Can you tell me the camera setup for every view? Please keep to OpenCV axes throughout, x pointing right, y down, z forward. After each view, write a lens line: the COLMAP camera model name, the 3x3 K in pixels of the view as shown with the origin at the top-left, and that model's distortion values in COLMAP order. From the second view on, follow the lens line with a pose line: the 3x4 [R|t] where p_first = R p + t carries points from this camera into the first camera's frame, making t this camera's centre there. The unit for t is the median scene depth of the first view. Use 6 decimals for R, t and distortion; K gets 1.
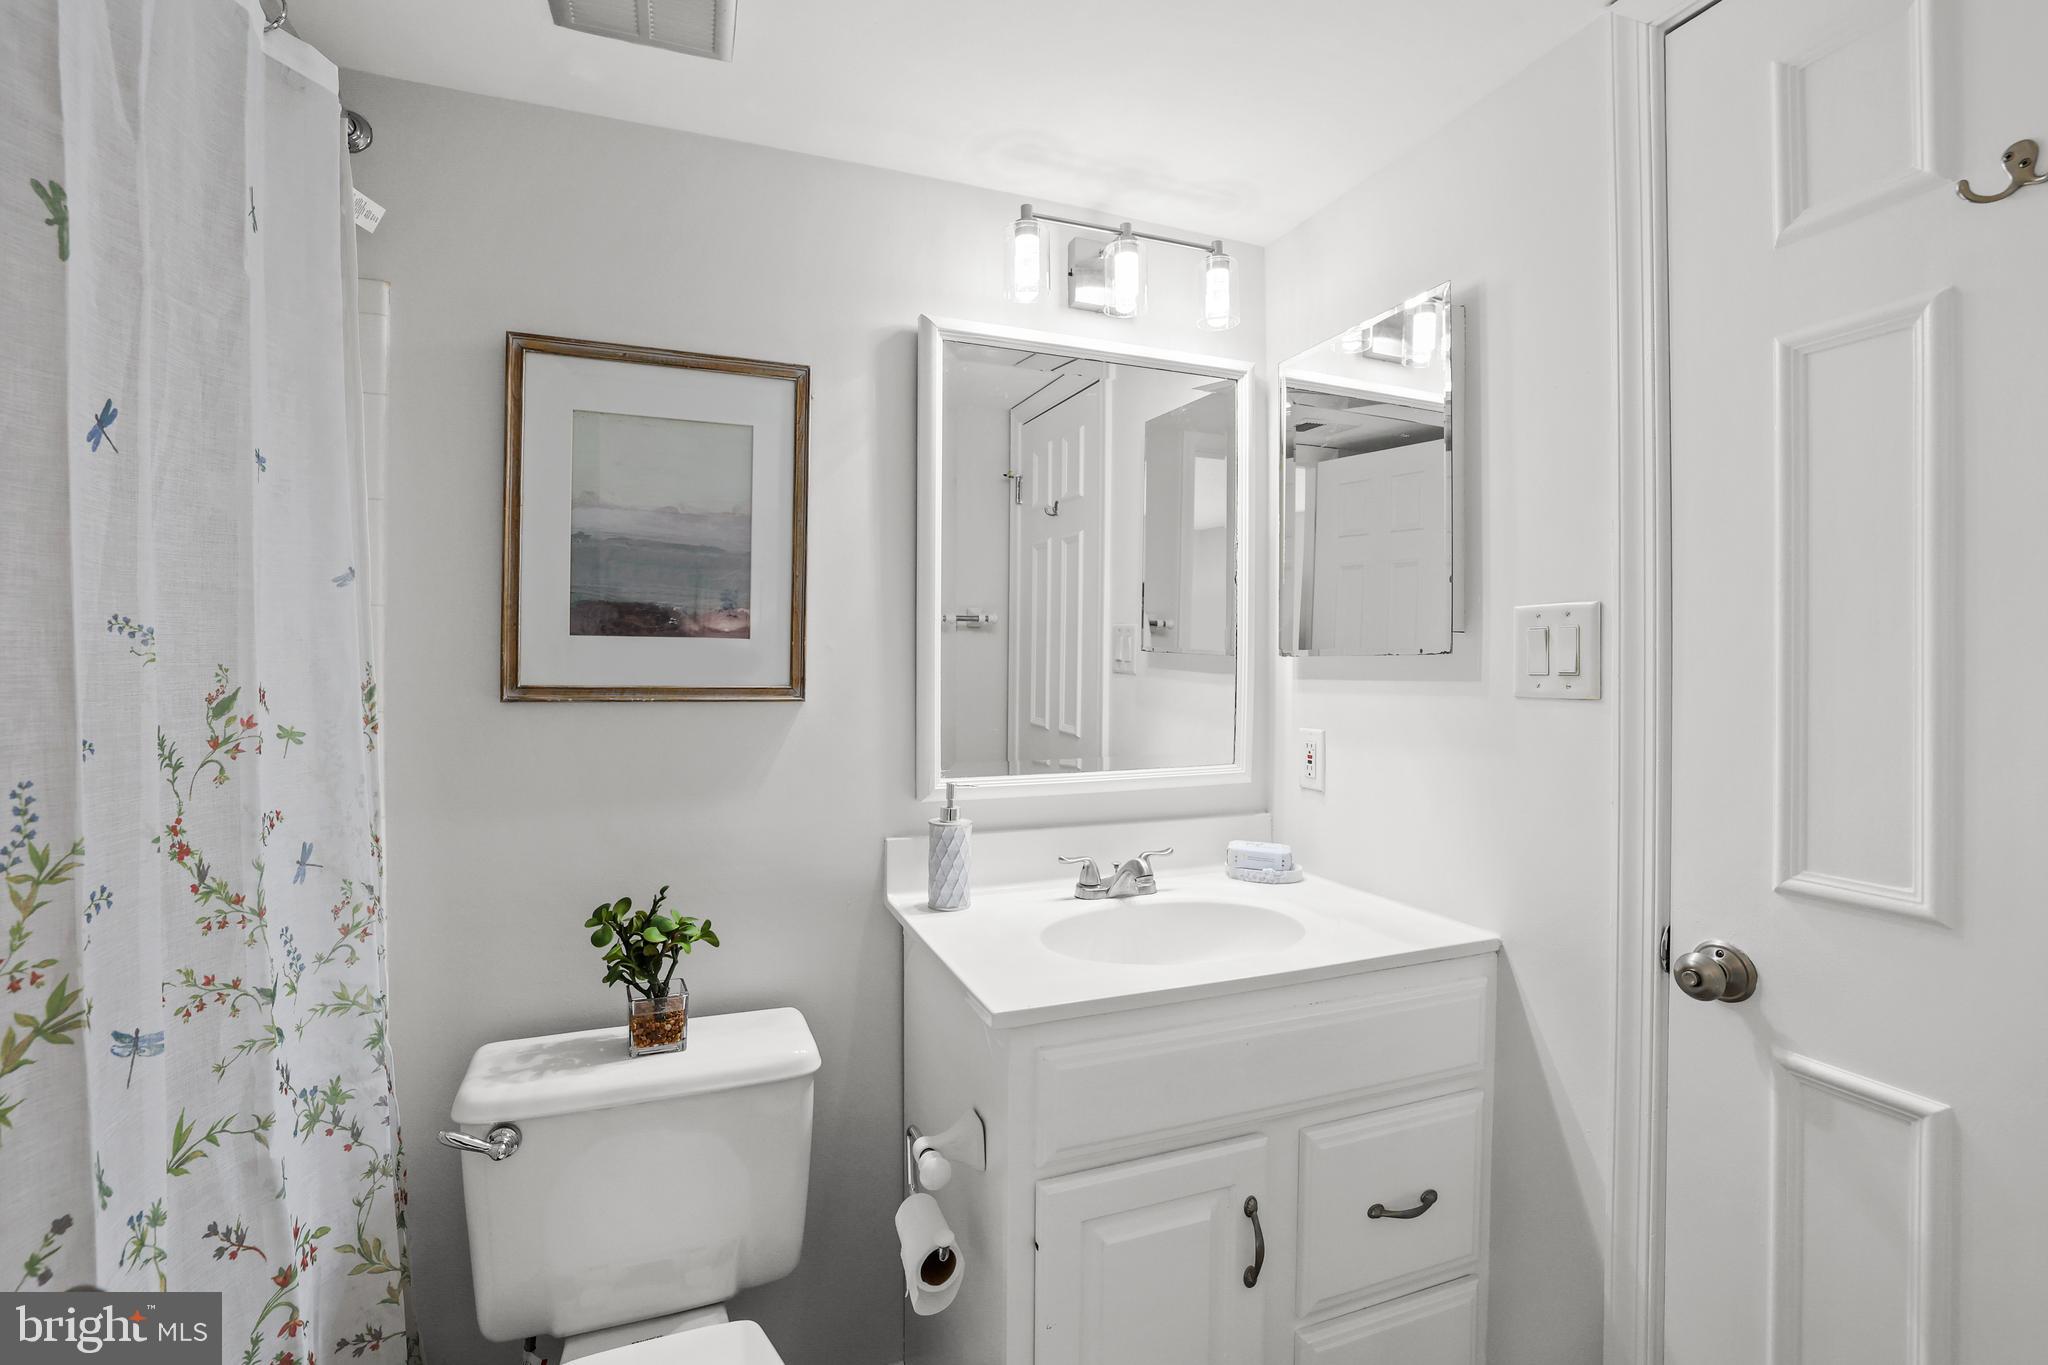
lens RADIAL K [[894.0, 0, 1021.0], [0, 894.0, 662.5], [0, 0, 1]] dist [-0.051706, 0.015095]
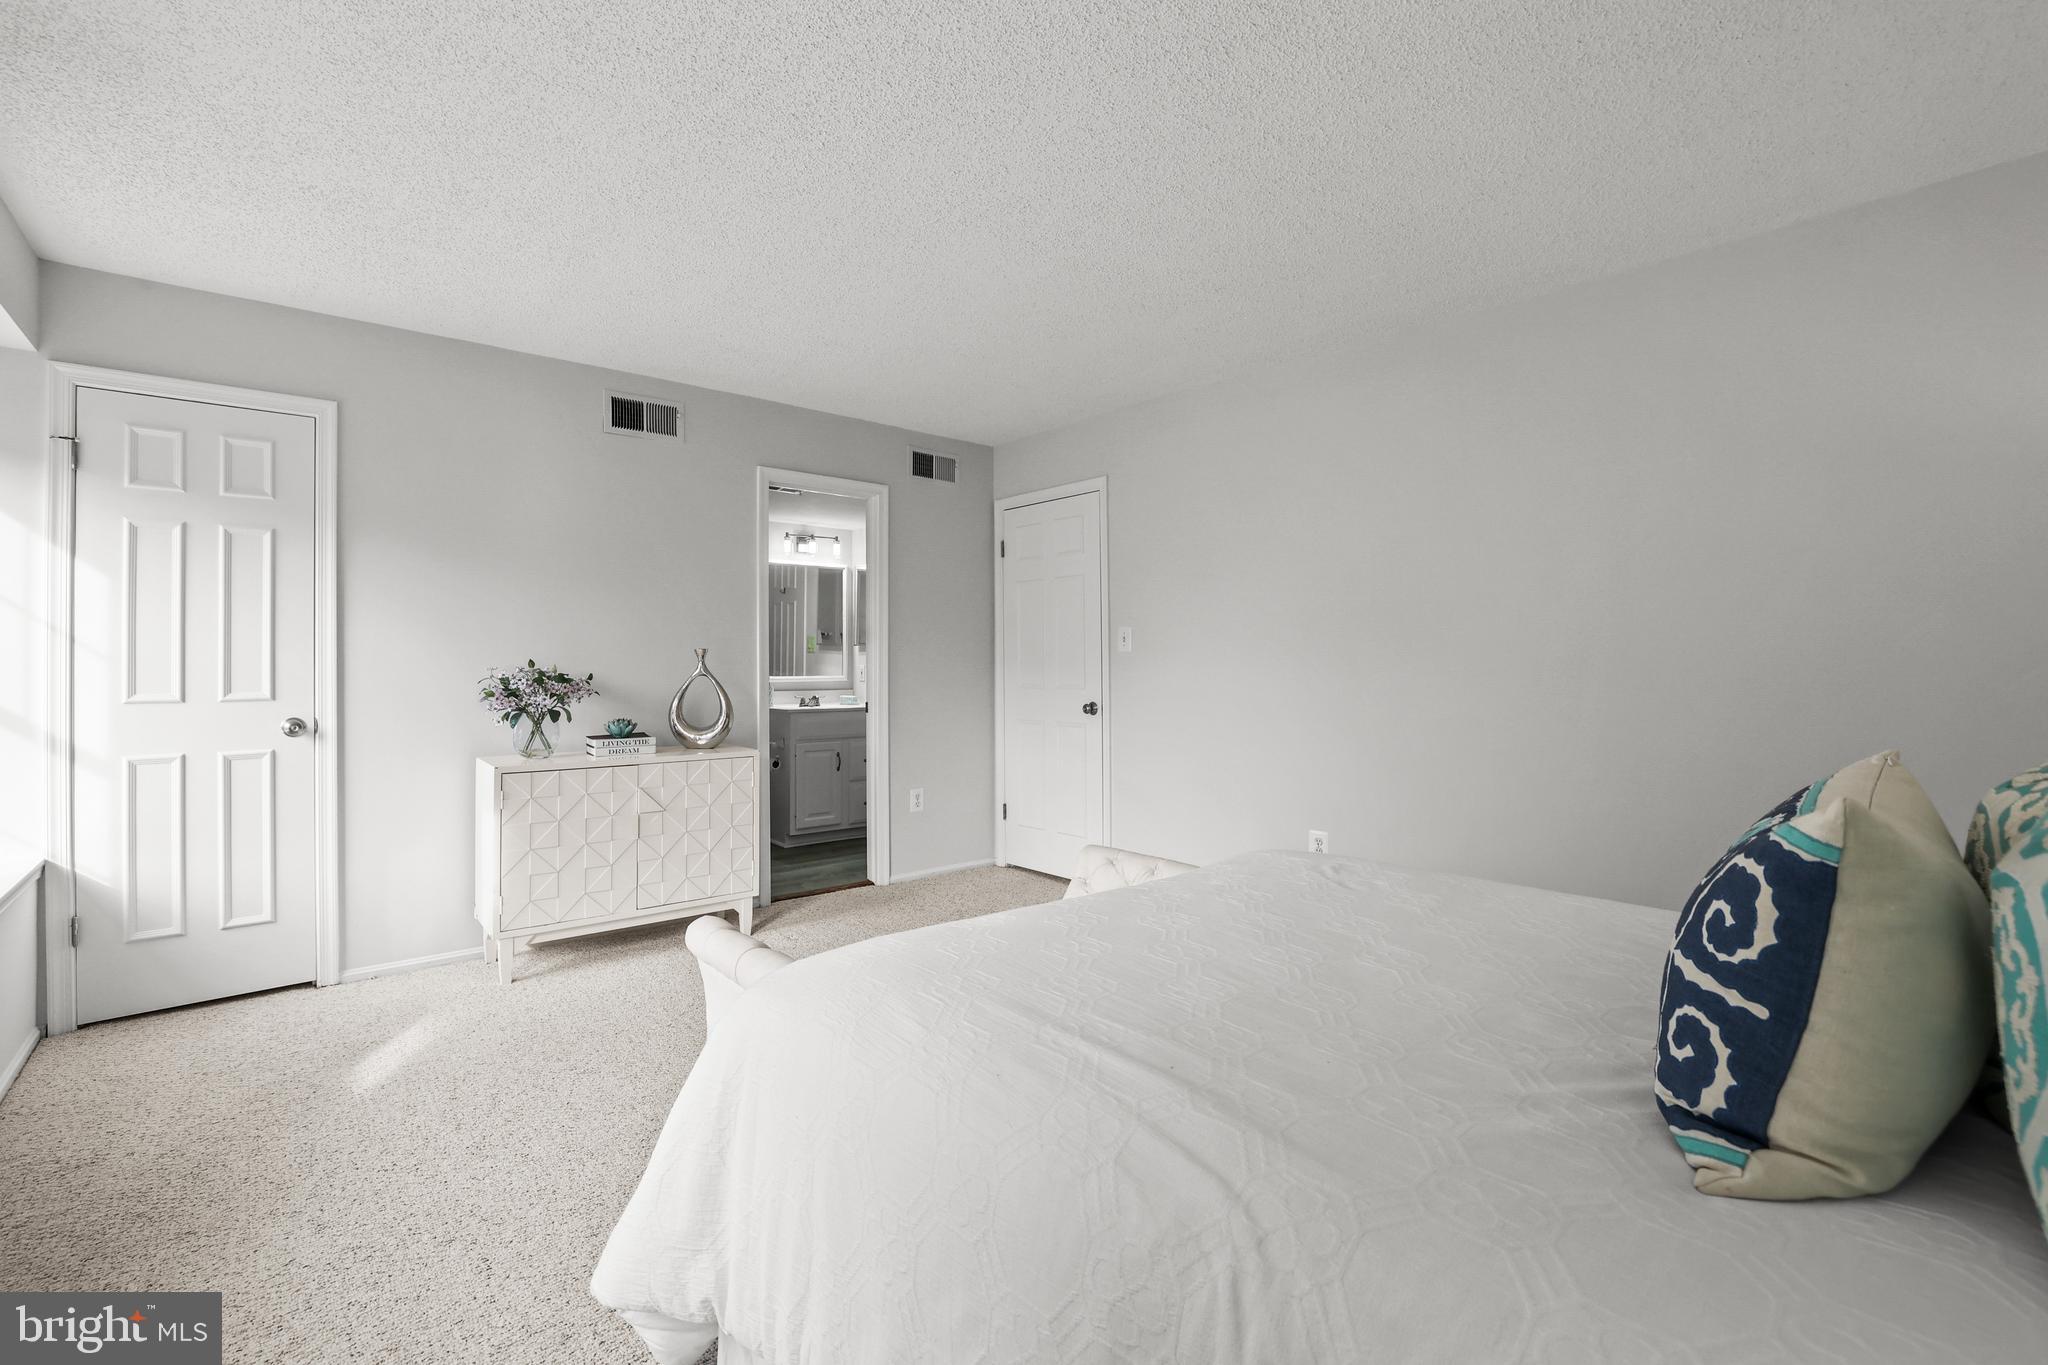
lens RADIAL K [[894.0, 0, 1021.0], [0, 894.0, 662.5], [0, 0, 1]] dist [-0.051706, 0.015095]
pose [[0.939040, -0.000719, 0.343806, -0.341979], [0.001088, 0.999999, -0.000882, 0.068297], [-0.343805, 0.001202, 0.939040, -2.786777]]
